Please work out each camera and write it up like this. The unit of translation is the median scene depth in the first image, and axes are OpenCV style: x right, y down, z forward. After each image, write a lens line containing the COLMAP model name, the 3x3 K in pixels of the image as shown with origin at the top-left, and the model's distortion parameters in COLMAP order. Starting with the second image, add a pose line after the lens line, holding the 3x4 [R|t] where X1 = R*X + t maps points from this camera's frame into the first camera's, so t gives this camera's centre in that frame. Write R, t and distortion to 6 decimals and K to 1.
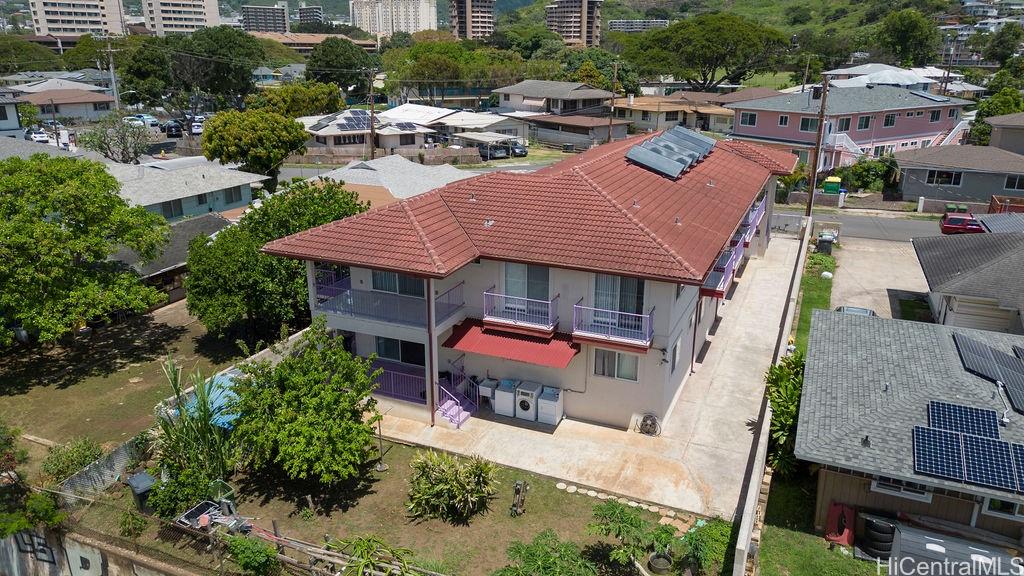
lens RADIAL K [[715.3, 0, 515.4], [0, 715.3, 283.0], [0, 0, 1]] dist [0.014432, 0.000602]
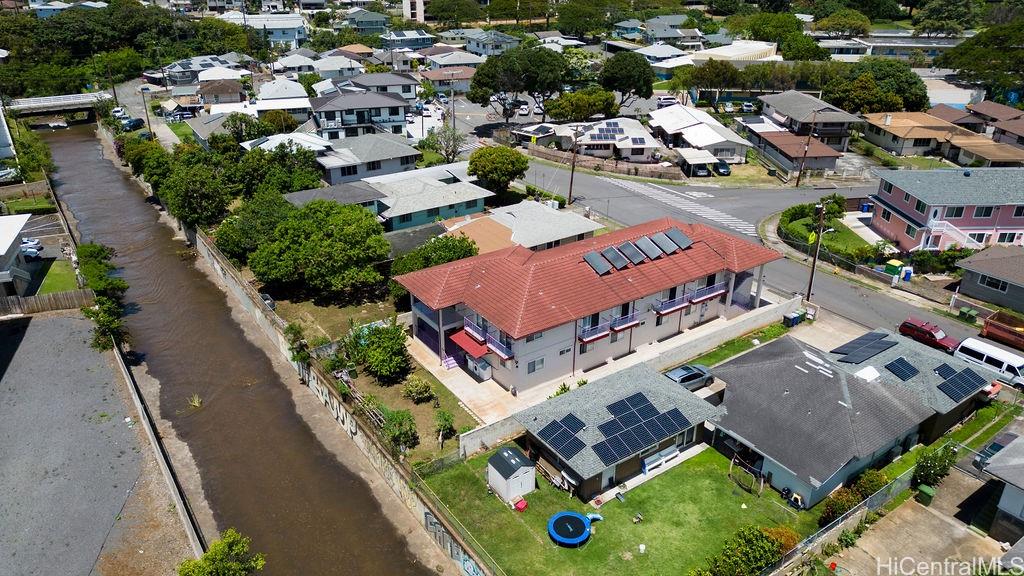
lens RADIAL K [[715.3, 0, 511.3], [0, 715.3, 290.3], [0, 0, 1]] dist [0.014432, 0.000602]
pose [[0.845077, 0.228884, -0.483175, 0.350969], [-0.161940, 0.970857, 0.176669, -0.149879], [0.509530, -0.071054, 0.857514, -0.268872]]
